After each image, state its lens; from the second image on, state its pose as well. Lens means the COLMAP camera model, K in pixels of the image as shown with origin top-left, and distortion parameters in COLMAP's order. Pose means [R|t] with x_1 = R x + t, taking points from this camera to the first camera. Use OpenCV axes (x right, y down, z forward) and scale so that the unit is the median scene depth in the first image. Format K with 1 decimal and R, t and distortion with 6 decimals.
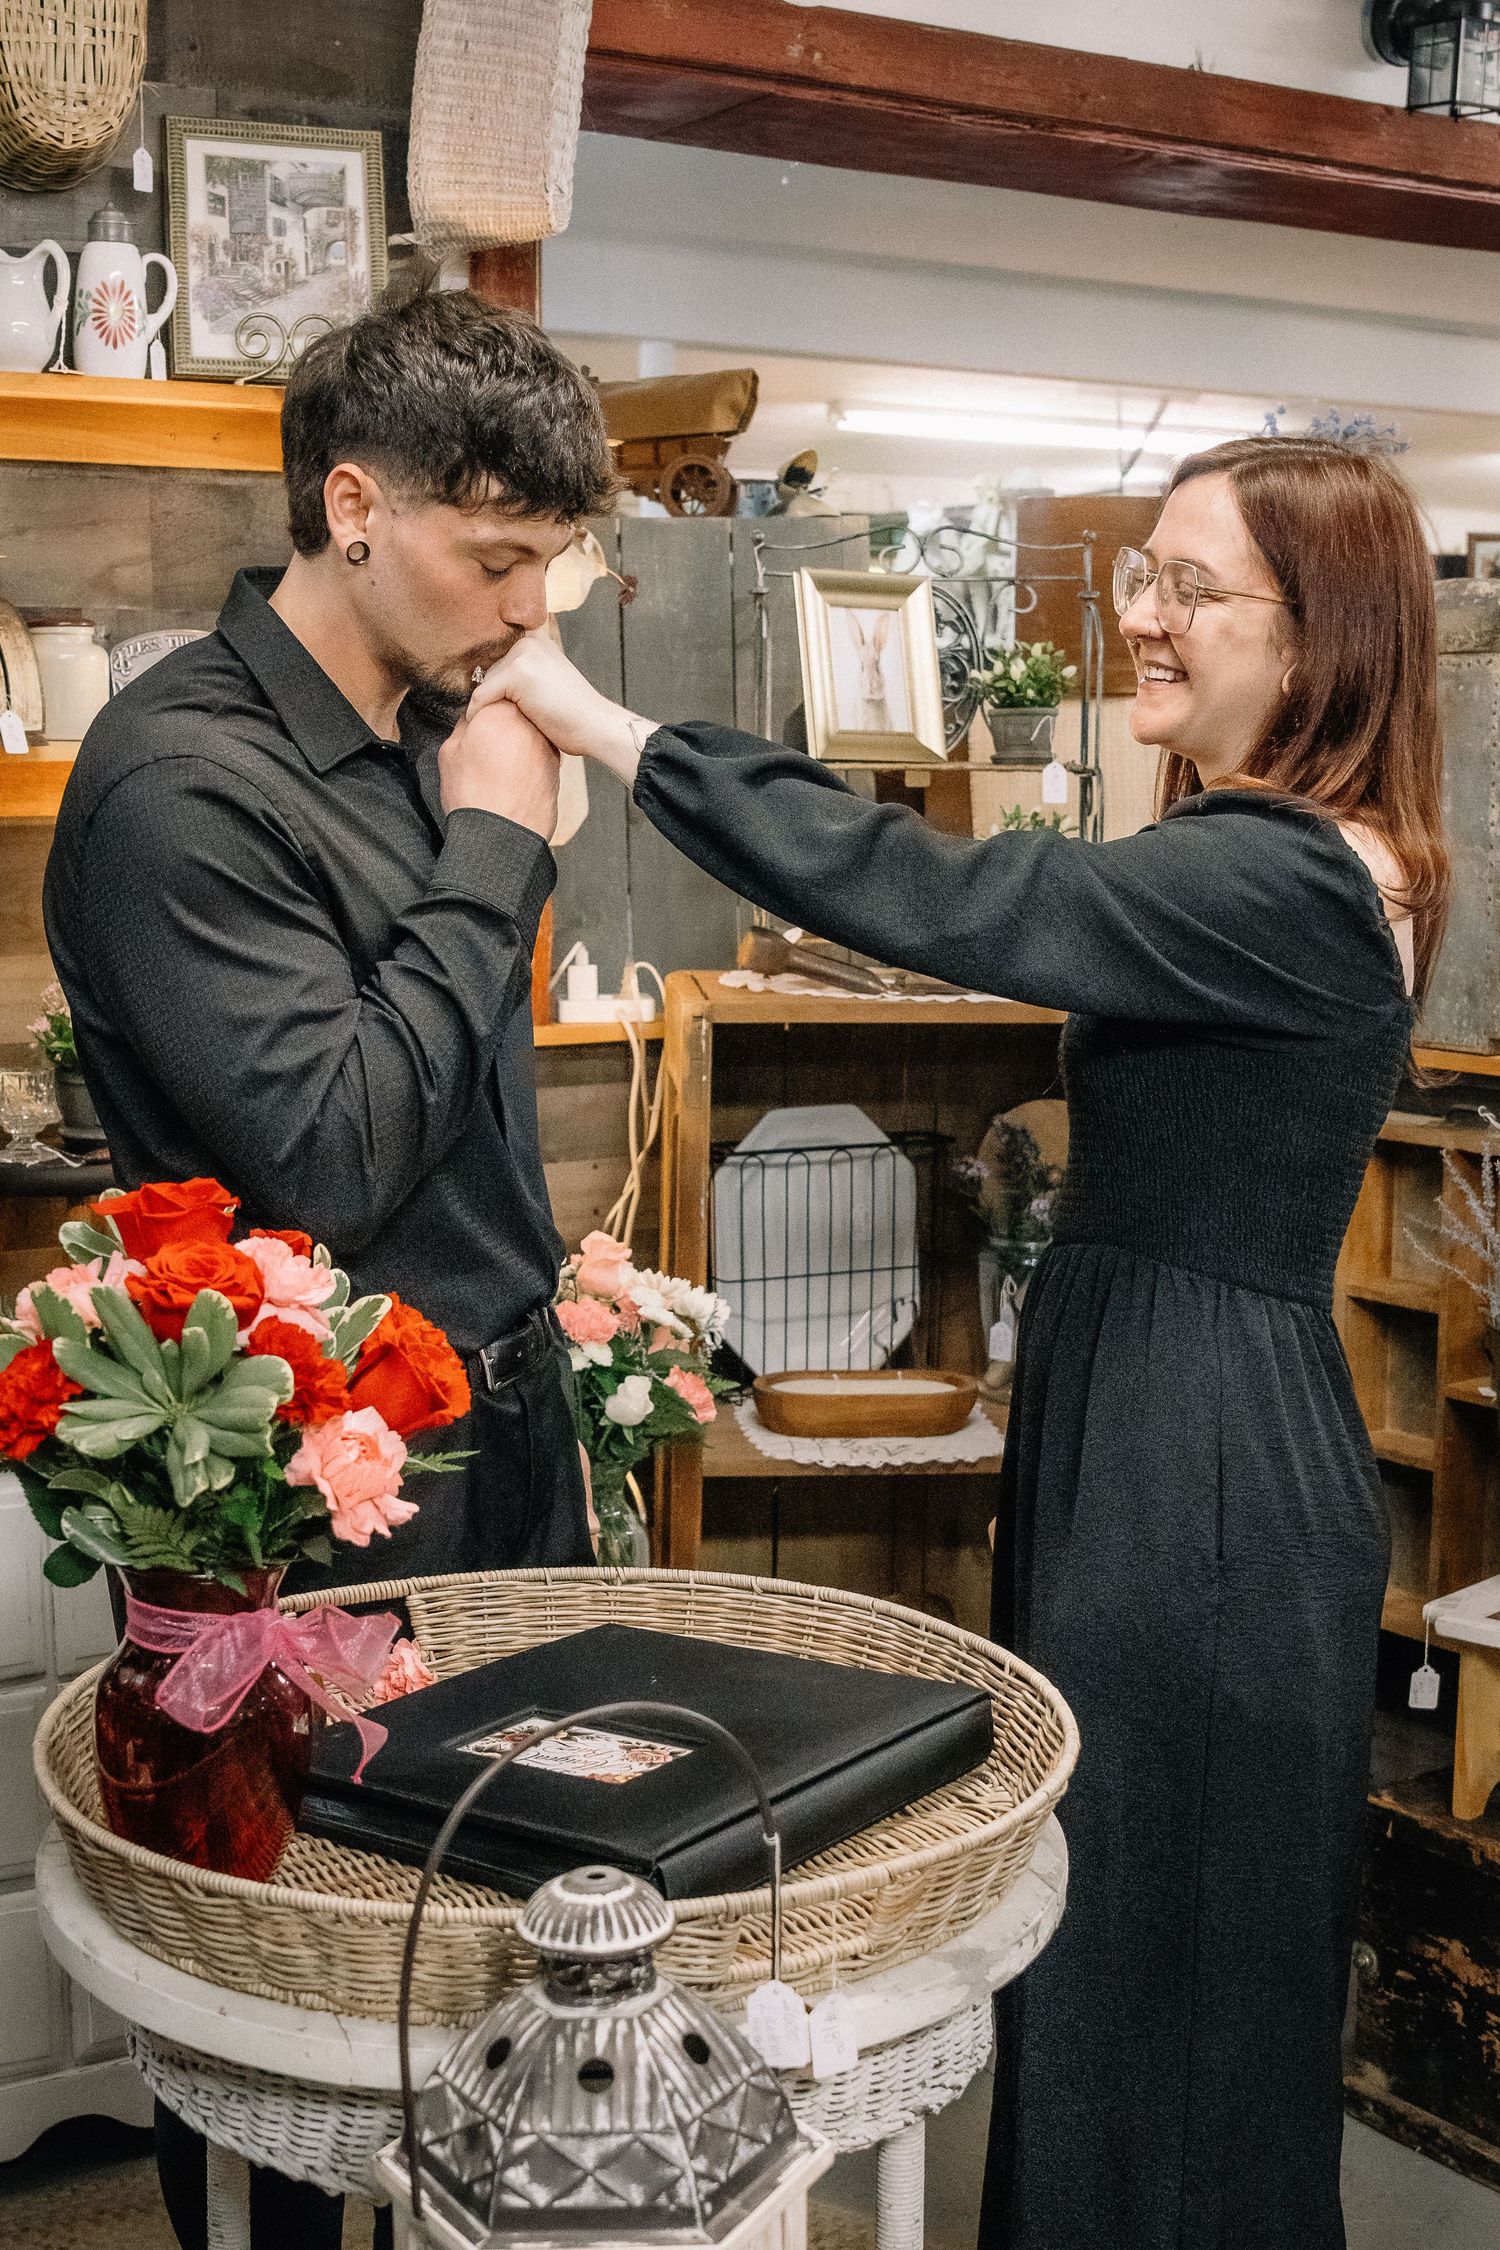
lens RADIAL K [[2982.8, 0, 750.0], [0, 2982.8, 1125.0], [0, 0, 1]] dist [-0.036237, -0.063118]
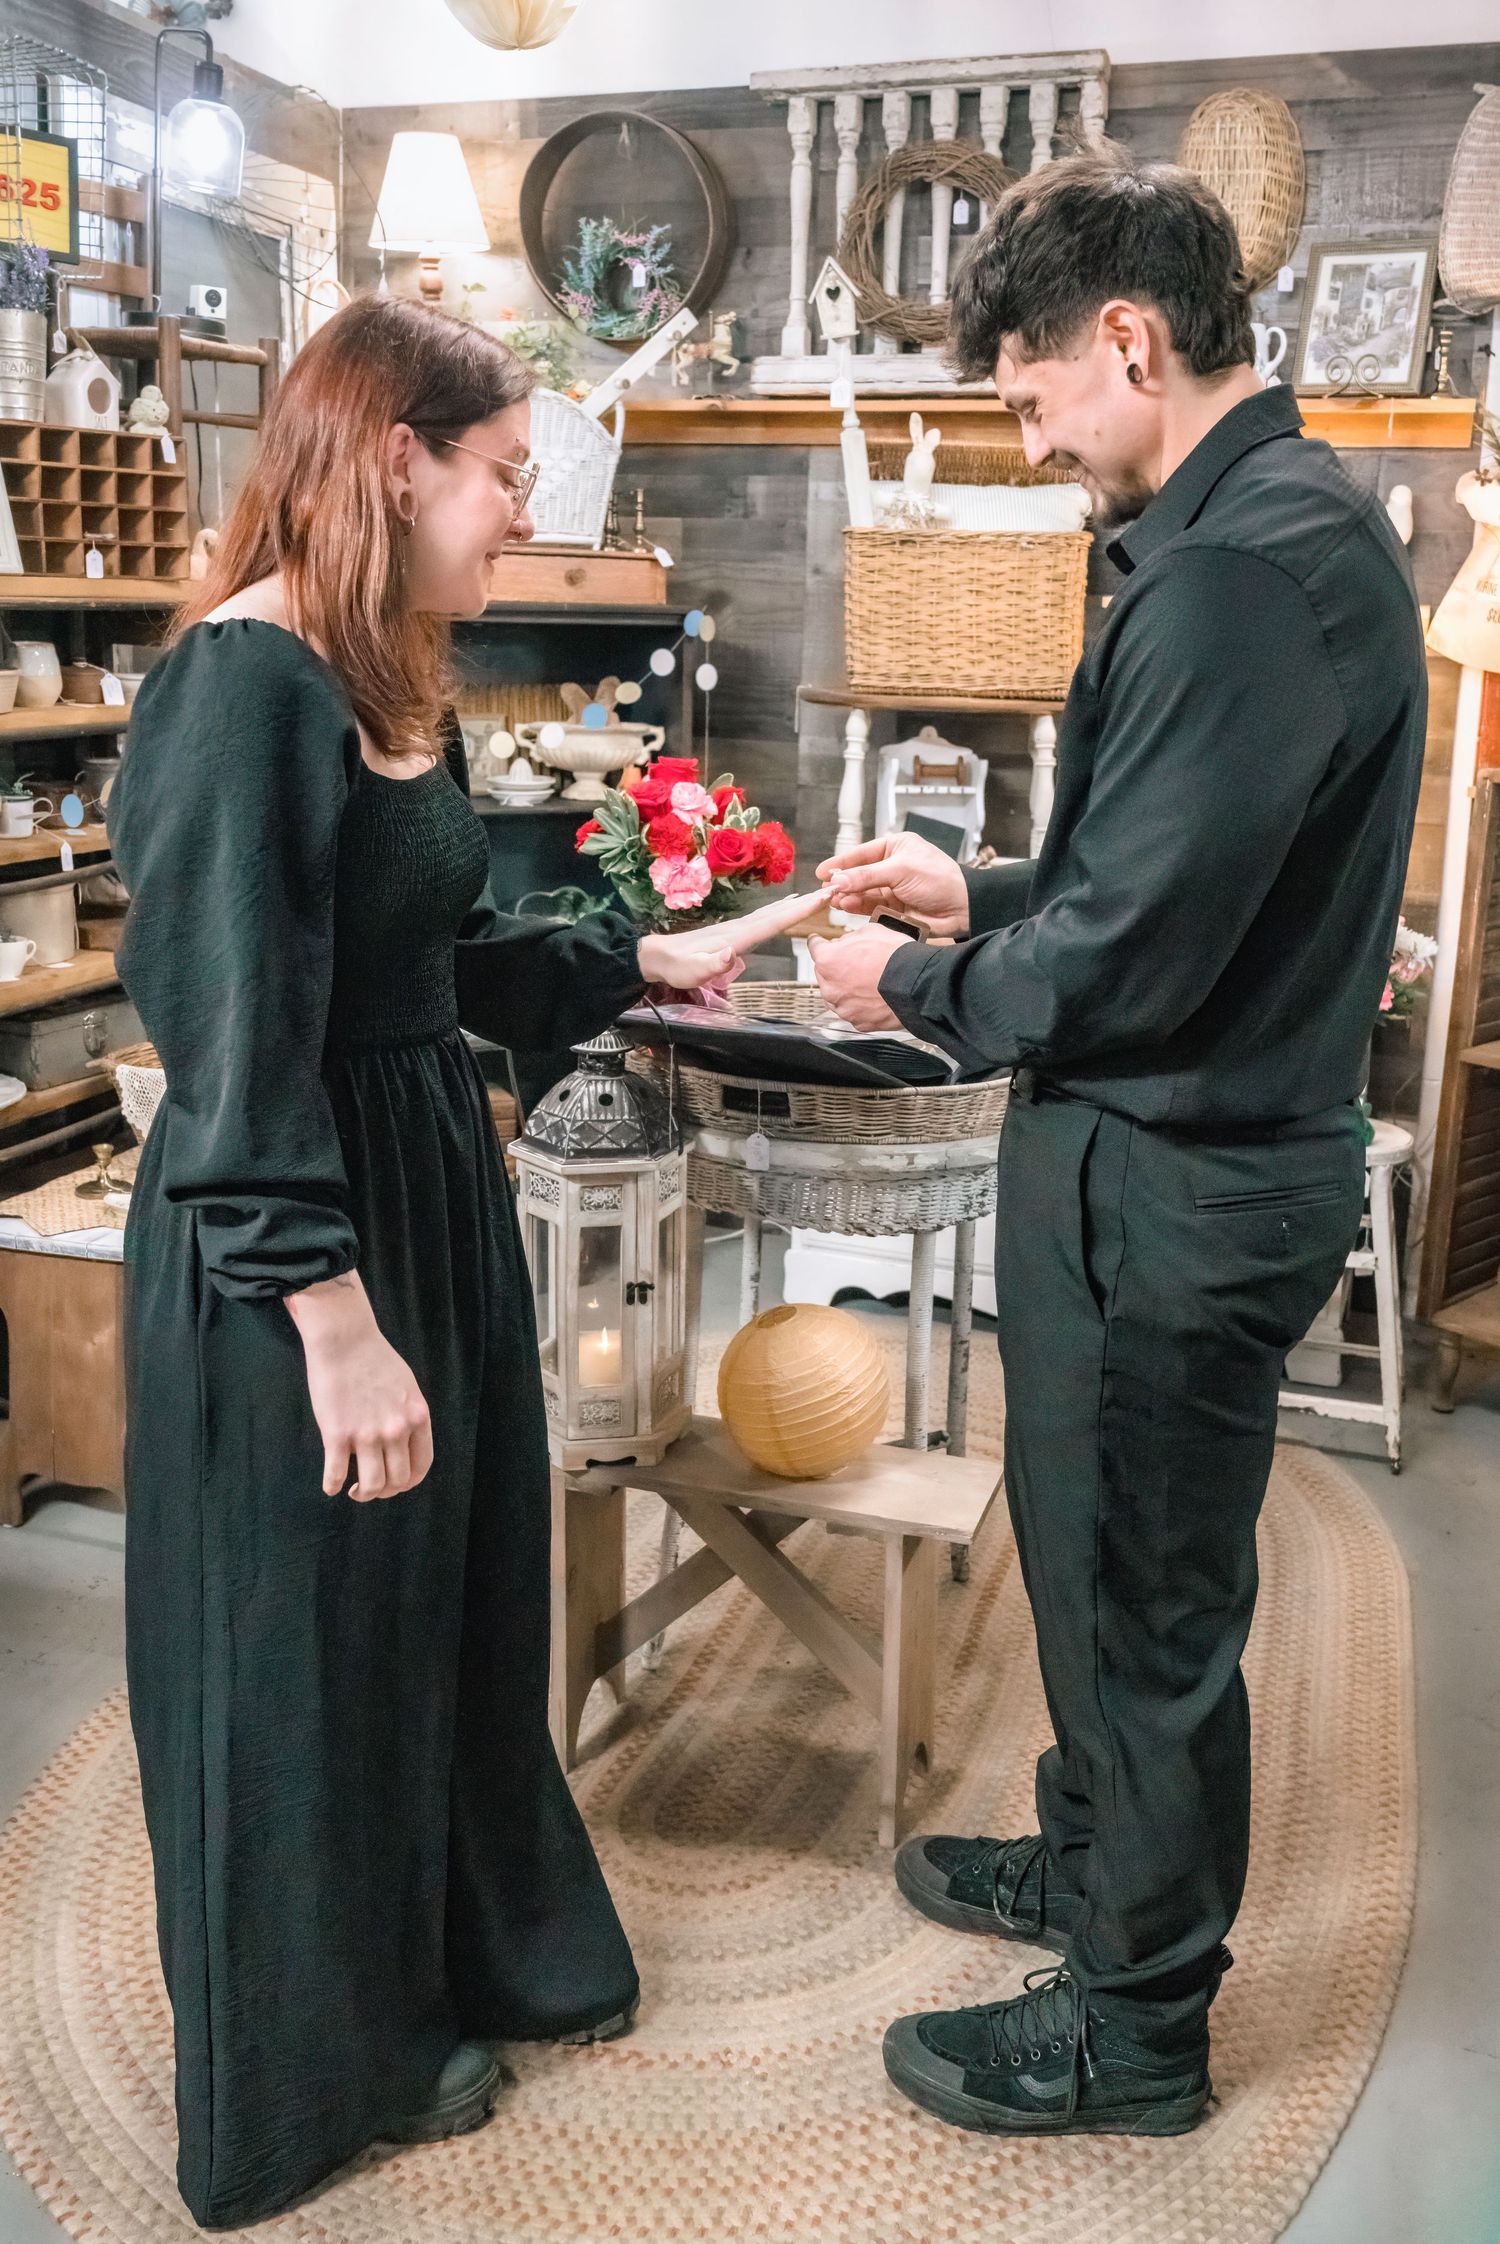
lens RADIAL K [[1905.6, 0, 761.9], [0, 1905.6, 933.1], [0, 0, 1]] dist [-0.009145, 0.048700]
pose [[0.643260, 0.151627, -0.750484, 0.504236], [-0.129362, 0.987626, 0.088659, 0.006793], [0.754641, 0.040053, 0.654915, 0.022421]]
